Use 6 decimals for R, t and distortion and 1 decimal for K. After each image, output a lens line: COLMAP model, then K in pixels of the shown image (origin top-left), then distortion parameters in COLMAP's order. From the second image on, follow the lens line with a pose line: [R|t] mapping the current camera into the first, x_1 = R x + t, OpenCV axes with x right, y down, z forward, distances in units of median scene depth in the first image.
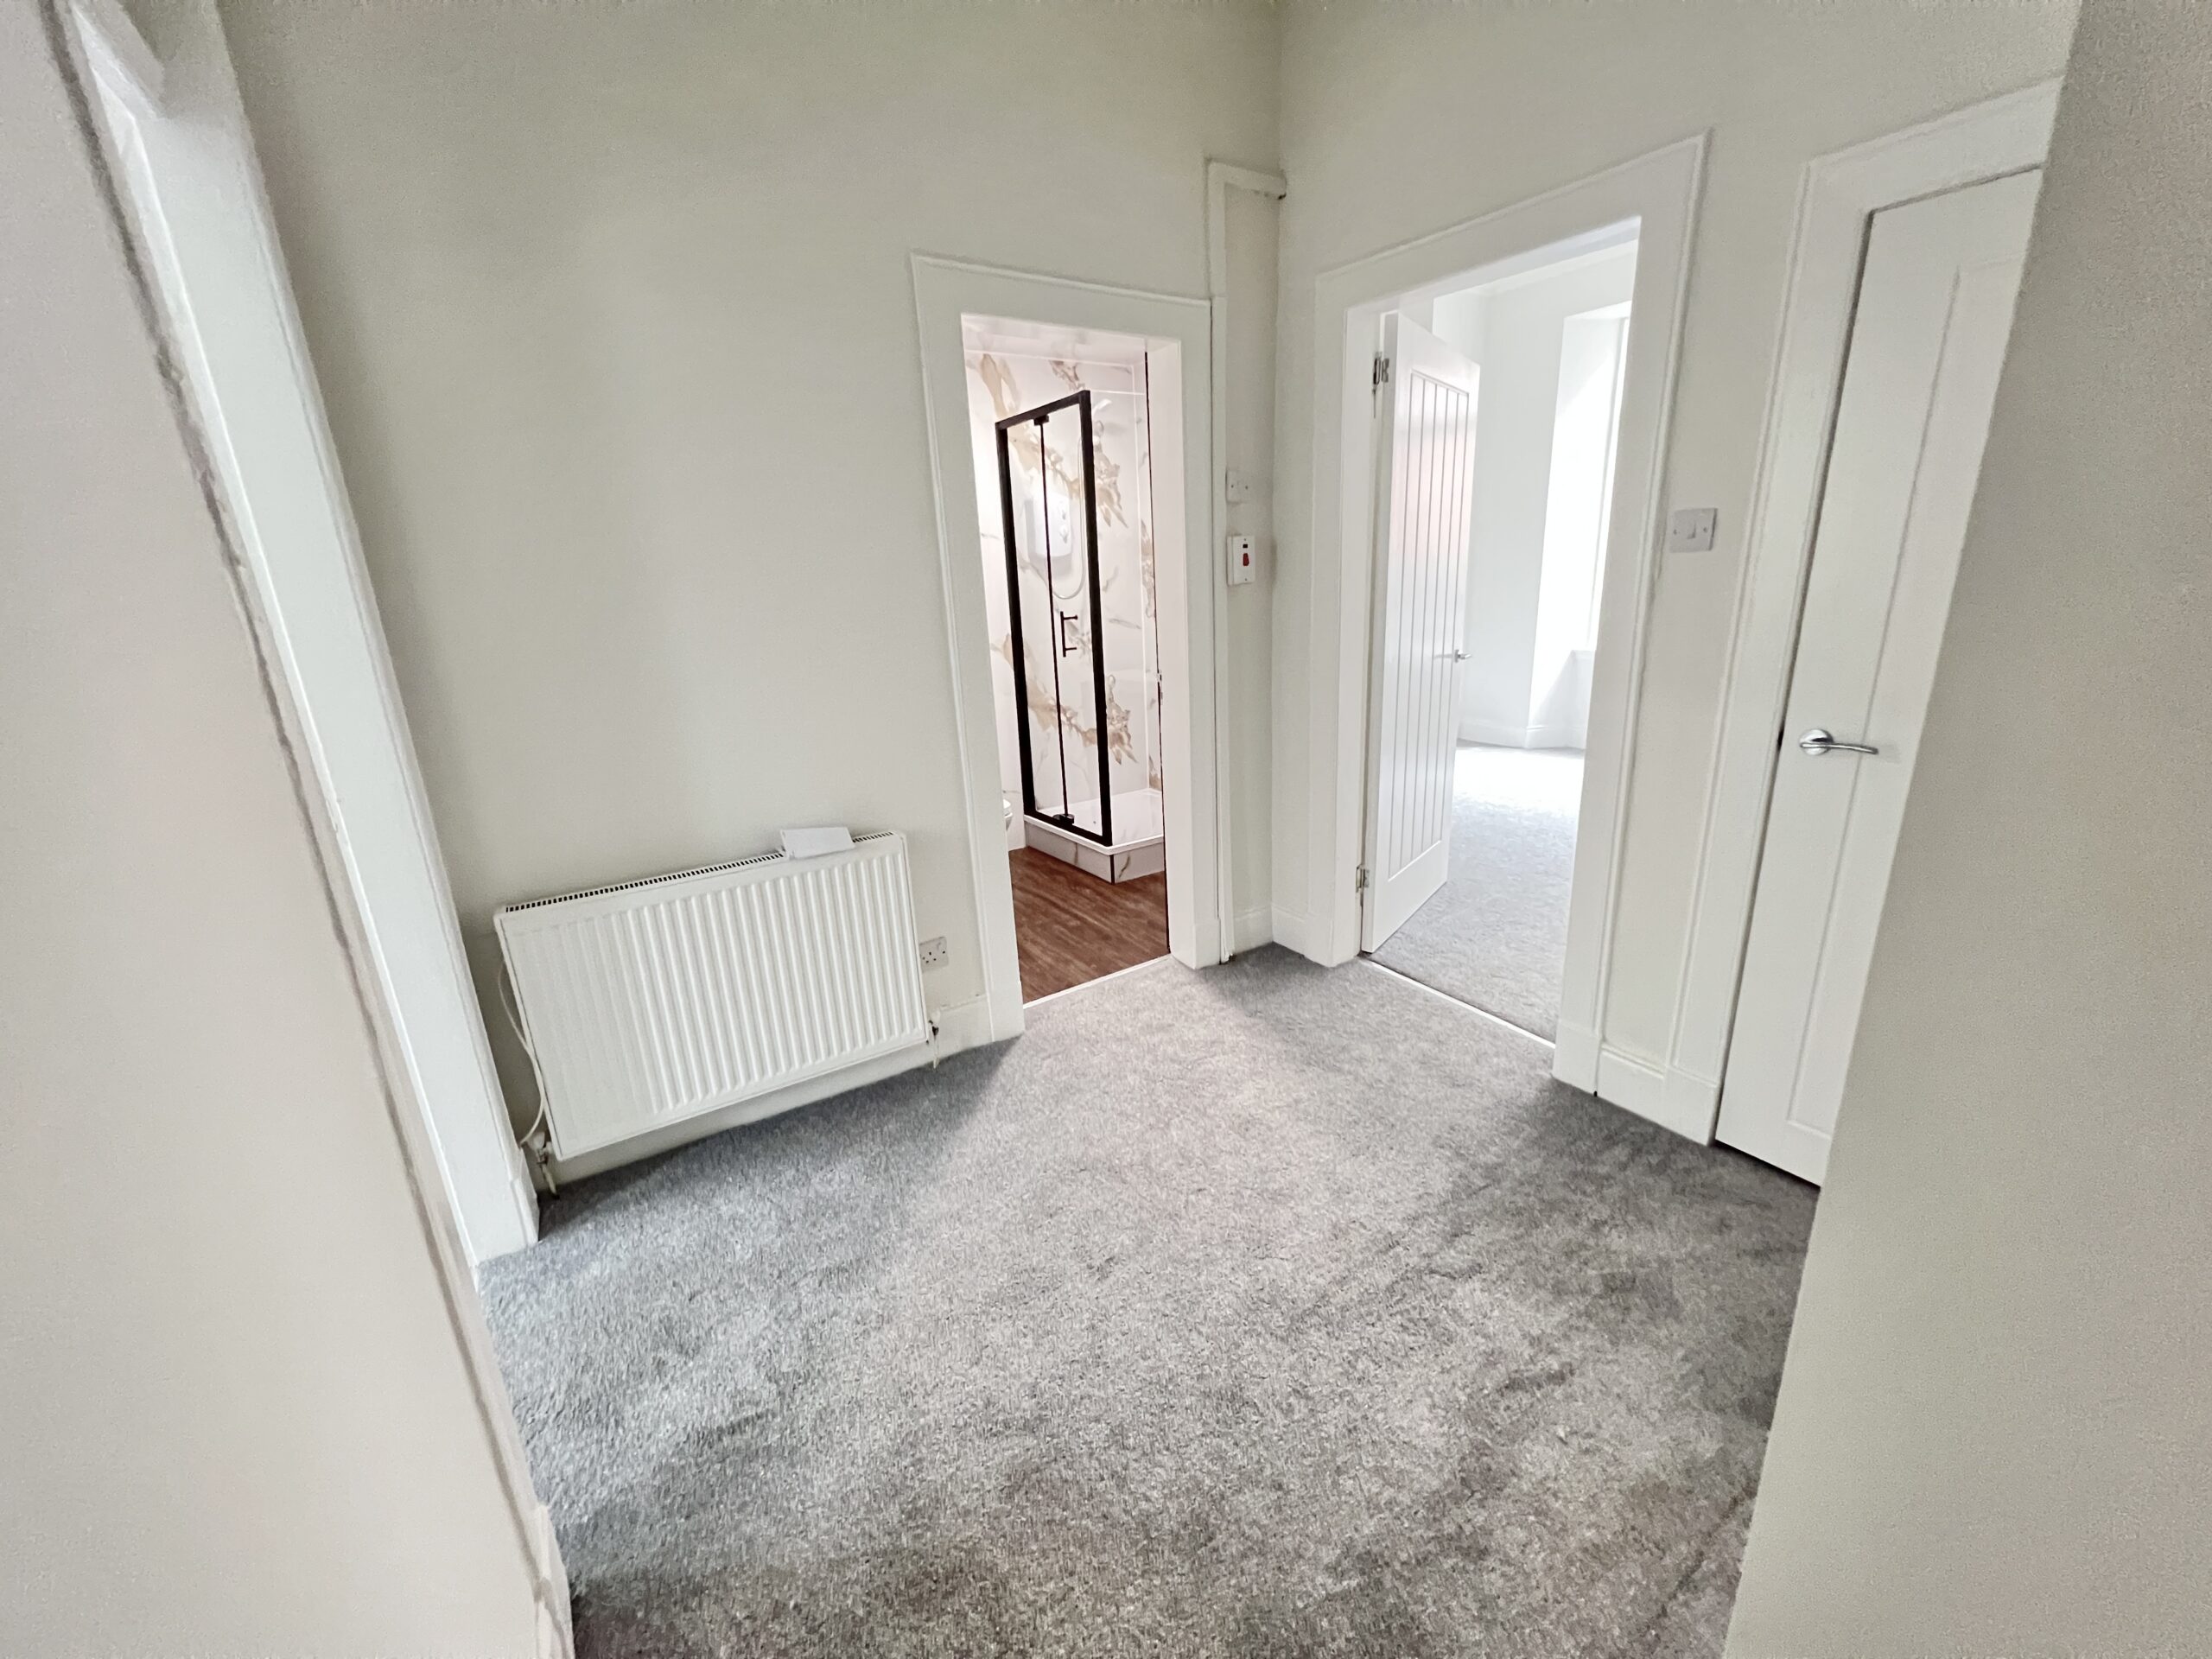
lens RADIAL K [[884.9, 0, 1113.6], [0, 884.9, 821.9], [0, 0, 1]] dist [0.000677, 0.000214]
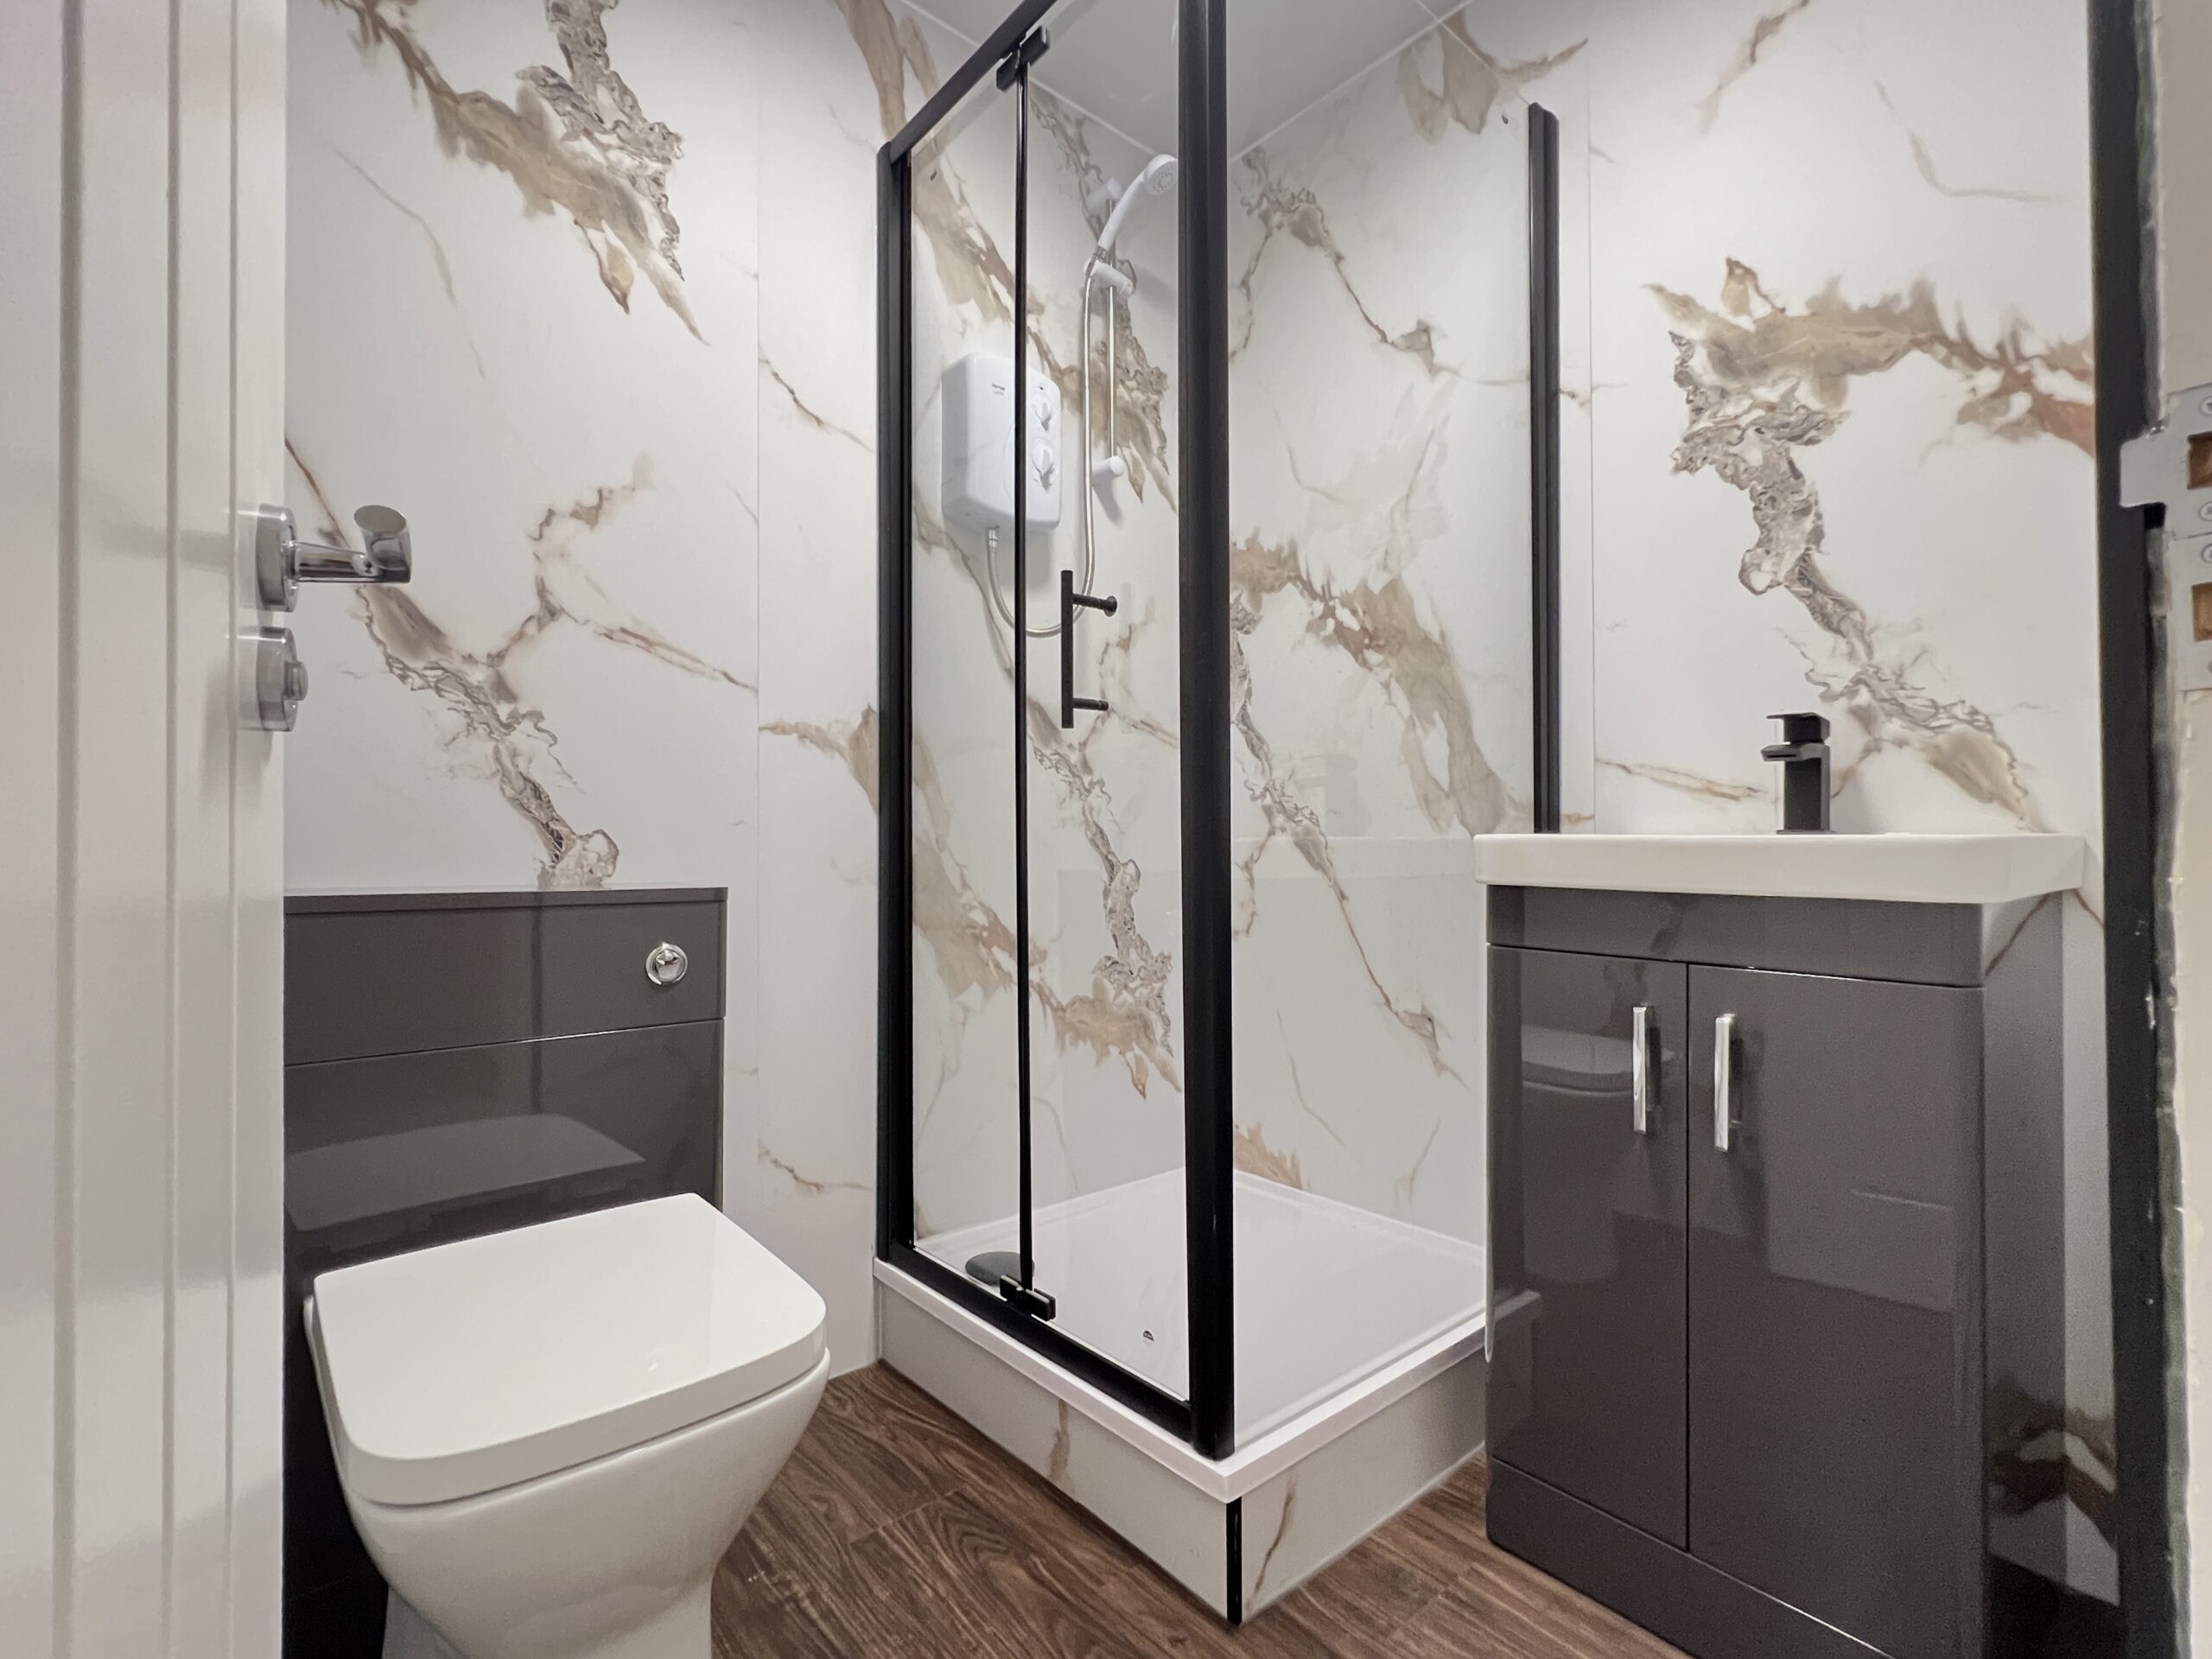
lens RADIAL K [[1021.3, 0, 1105.5], [0, 1021.3, 819.0], [0, 0, 1]] dist [-0.002222, -0.000122]
pose [[0.992052, 0.043727, 0.117983, -0.074590], [-0.005850, 0.952687, -0.303898, -0.052833], [-0.125690, 0.300792, 0.945371, 0.637049]]
